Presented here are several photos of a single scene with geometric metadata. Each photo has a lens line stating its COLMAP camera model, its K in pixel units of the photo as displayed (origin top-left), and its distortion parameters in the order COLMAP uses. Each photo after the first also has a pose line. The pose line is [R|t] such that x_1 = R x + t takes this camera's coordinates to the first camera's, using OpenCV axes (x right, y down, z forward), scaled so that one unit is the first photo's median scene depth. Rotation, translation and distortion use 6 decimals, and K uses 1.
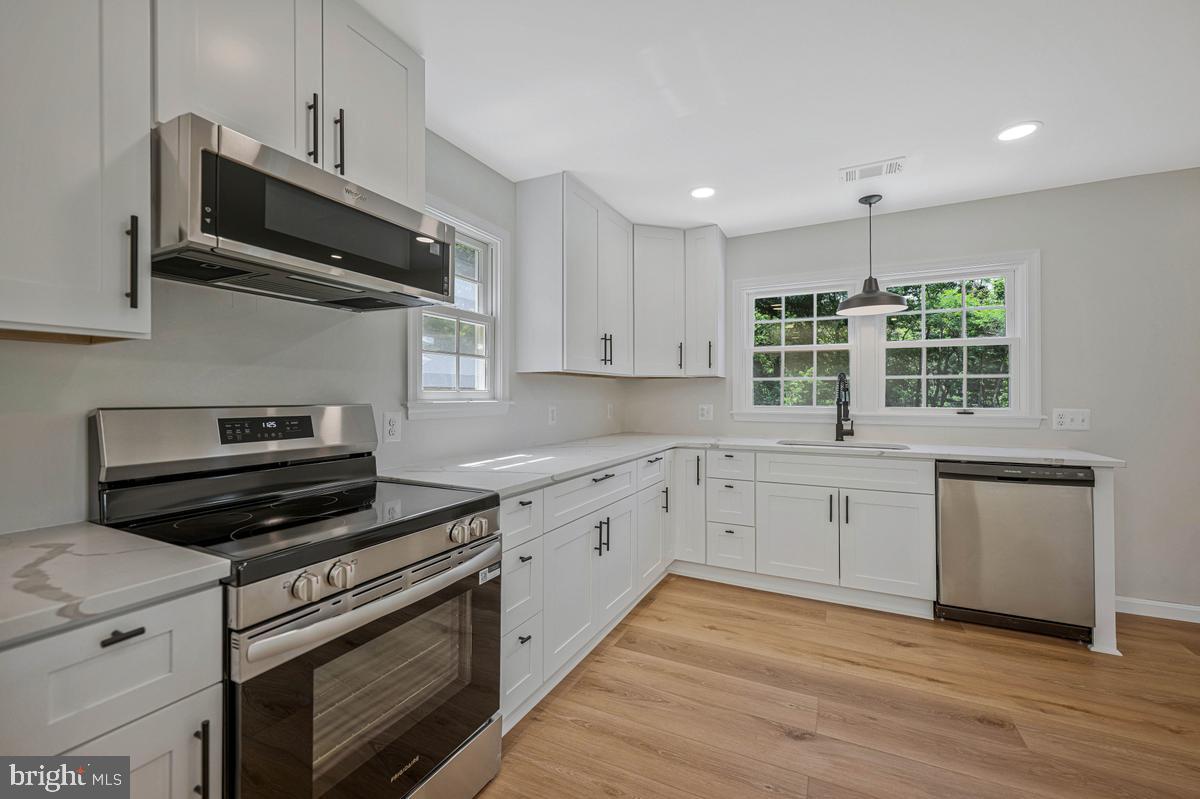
lens RADIAL K [[492.8, 0, 574.4], [0, 492.8, 388.3], [0, 0, 1]] dist [0.000651, 0.000336]
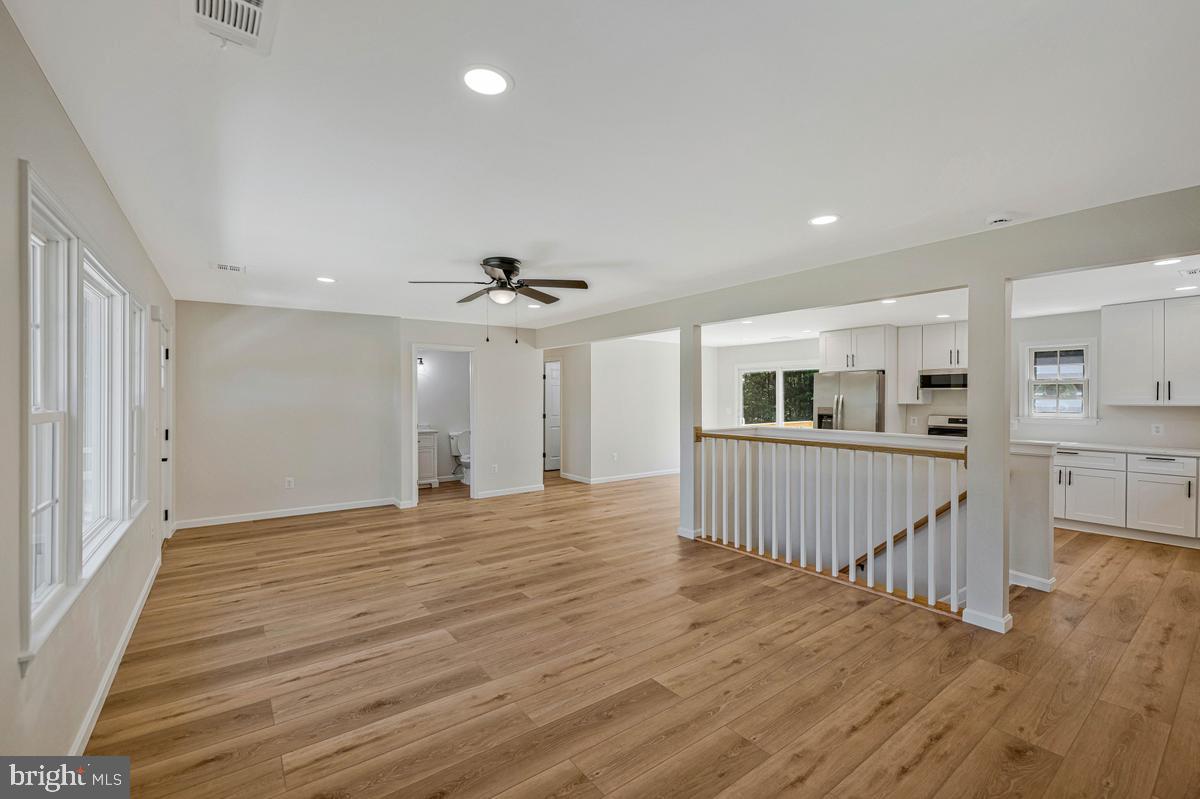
lens RADIAL K [[492.8, 0, 603.2], [0, 492.8, 406.7], [0, 0, 1]] dist [0.000651, 0.000336]
pose [[-0.421075, 0.016837, -0.906870, 2.562483], [0.013199, 0.999836, 0.012434, -0.077020], [0.906930, -0.006734, -0.421228, 0.006420]]
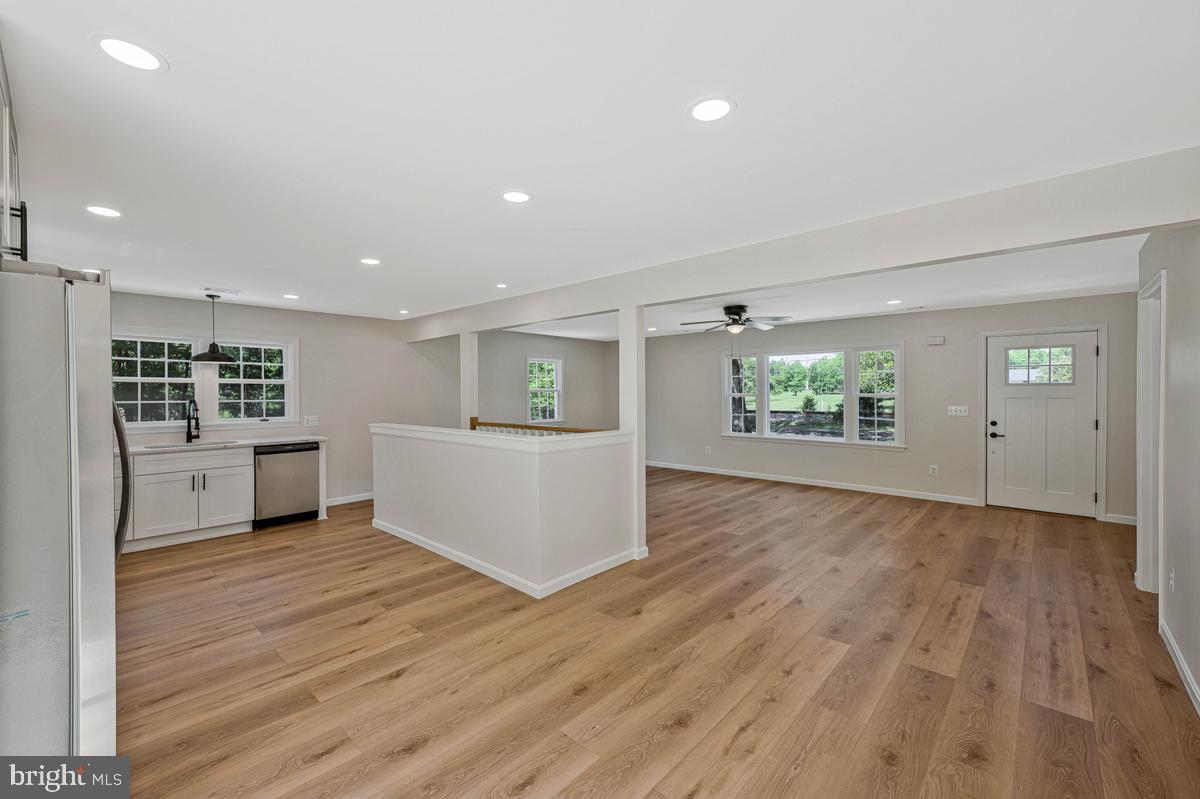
lens RADIAL K [[492.8, 0, 600.7], [0, 492.8, 398.6], [0, 0, 1]] dist [0.000651, 0.000336]
pose [[0.240380, -0.010606, 0.970621, -0.780965], [-0.011050, 0.999846, 0.013662, -0.079614], [-0.970616, -0.014010, 0.240225, -0.747662]]
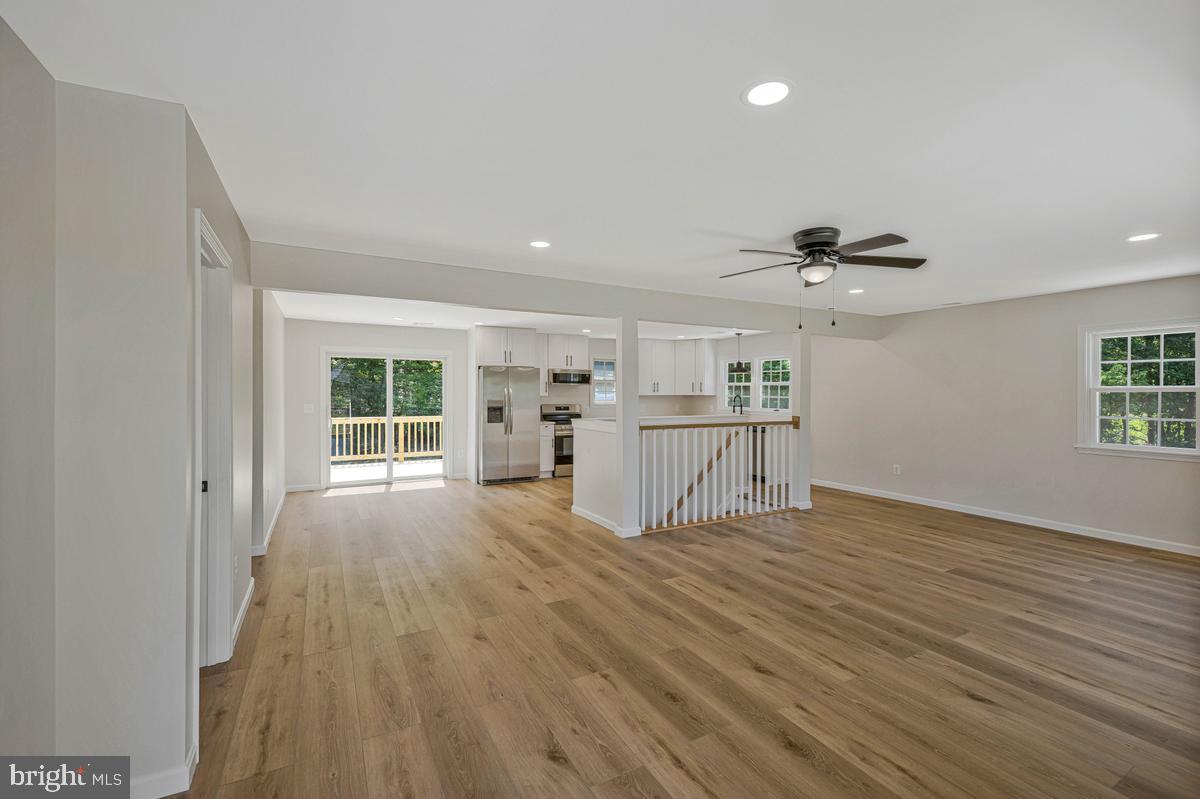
lens RADIAL K [[512.5, 0, 593.9], [0, 512.5, 413.5], [0, 0, 1]] dist [0.004754, -0.001138]
pose [[0.831102, 0.028351, -0.555397, 1.679223], [0.005655, 0.998217, 0.059418, -0.118743], [0.556091, -0.052523, 0.829460, -2.083318]]
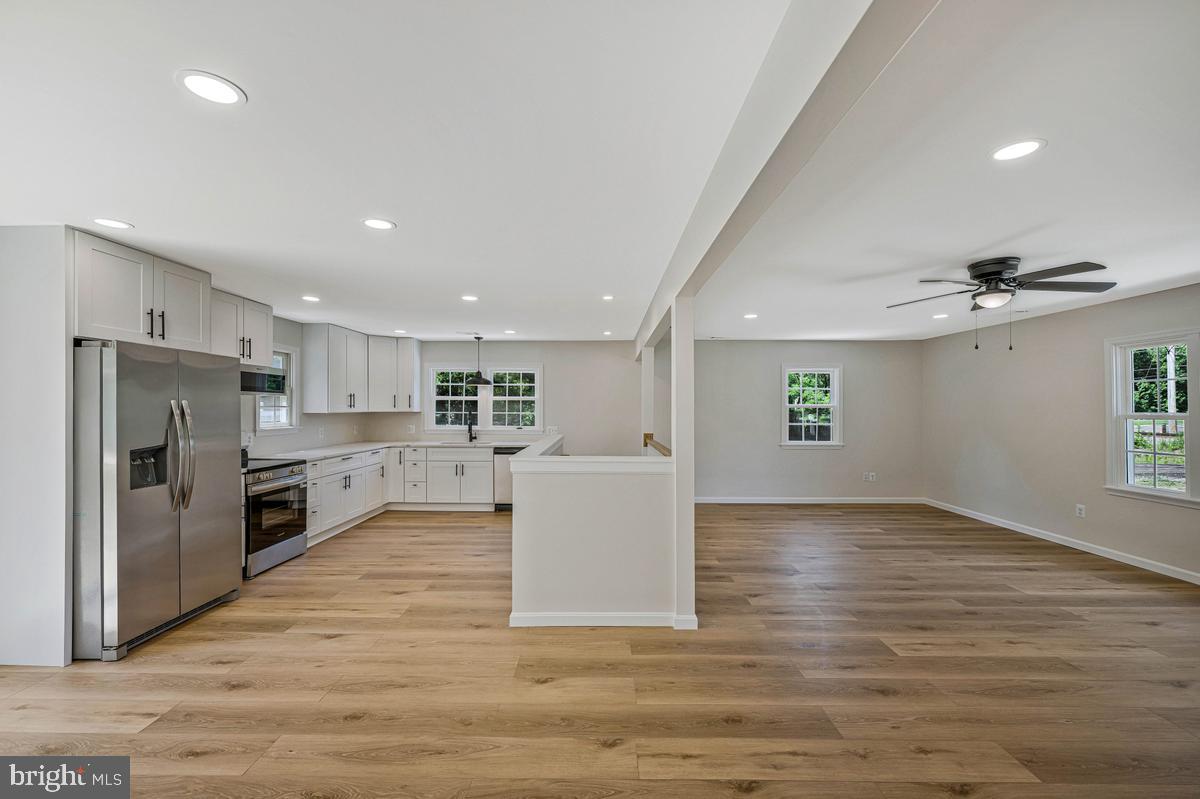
lens RADIAL K [[492.8, 0, 594.4], [0, 492.8, 409.5], [0, 0, 1]] dist [0.000651, 0.000336]
pose [[0.884831, 0.001724, 0.465909, 0.002552], [-0.011576, 0.999766, 0.018286, -0.099884], [-0.465768, -0.021573, 0.884644, -1.428877]]
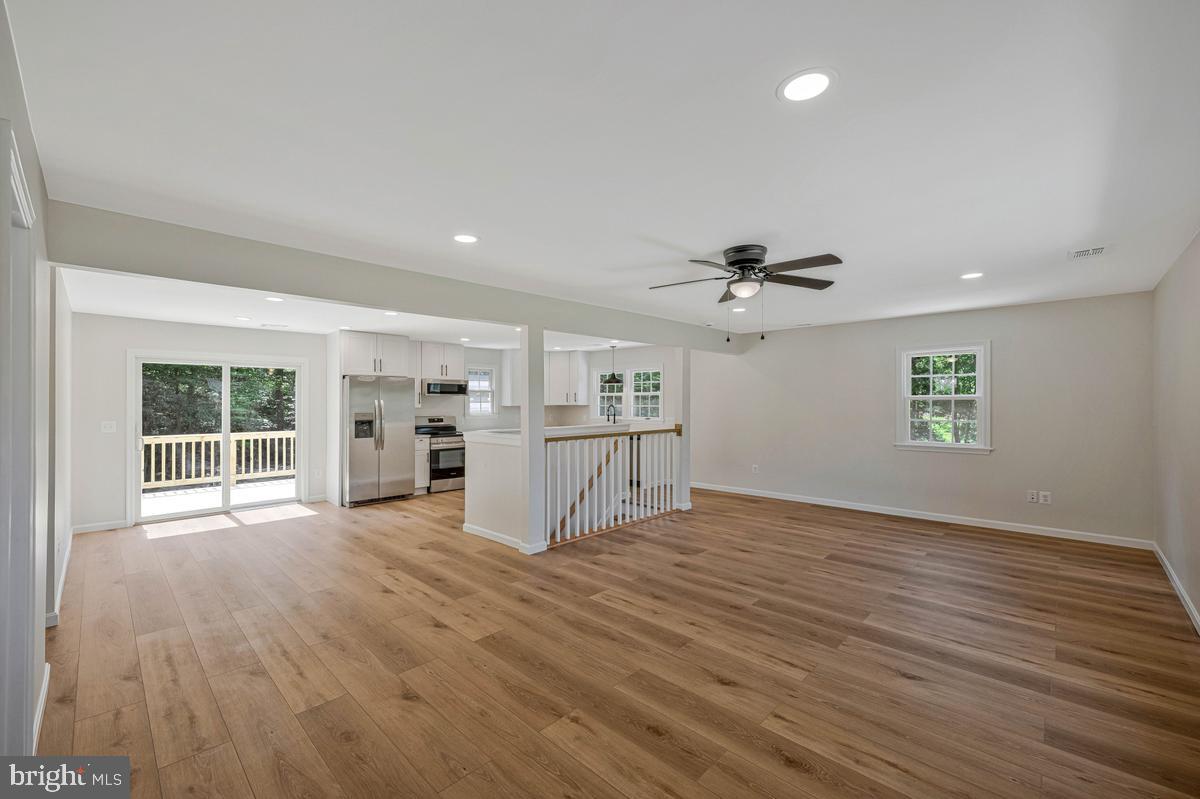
lens RADIAL K [[492.8, 0, 587.8], [0, 492.8, 404.9], [0, 0, 1]] dist [0.000651, 0.000336]
pose [[0.956981, 0.000521, -0.290149, 1.438279], [0.006589, 0.999702, 0.023527, -0.114999], [0.290075, -0.024426, 0.956692, -2.068792]]
